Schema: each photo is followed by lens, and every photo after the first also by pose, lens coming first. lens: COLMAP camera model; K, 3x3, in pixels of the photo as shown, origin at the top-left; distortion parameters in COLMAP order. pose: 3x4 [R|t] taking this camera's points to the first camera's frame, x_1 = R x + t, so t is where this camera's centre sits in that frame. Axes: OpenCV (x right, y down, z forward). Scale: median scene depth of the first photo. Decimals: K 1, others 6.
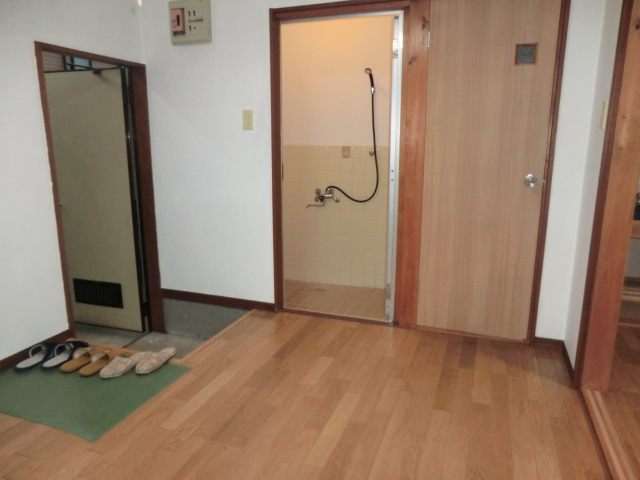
lens RADIAL K [[471.9, 0, 322.1], [0, 471.9, 240.9], [0, 0, 1]] dist [-0.113751, 0.138749]
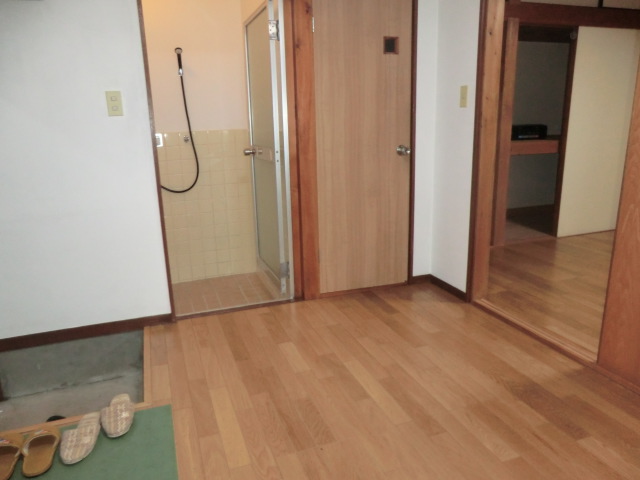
lens RADIAL K [[471.9, 0, 322.1], [0, 471.9, 240.9], [0, 0, 1]] dist [-0.113751, 0.138749]
pose [[0.769570, -0.184371, 0.611367, -0.473621], [0.166263, 0.982242, 0.086931, -0.035041], [-0.616538, 0.034748, 0.786558, 0.160789]]
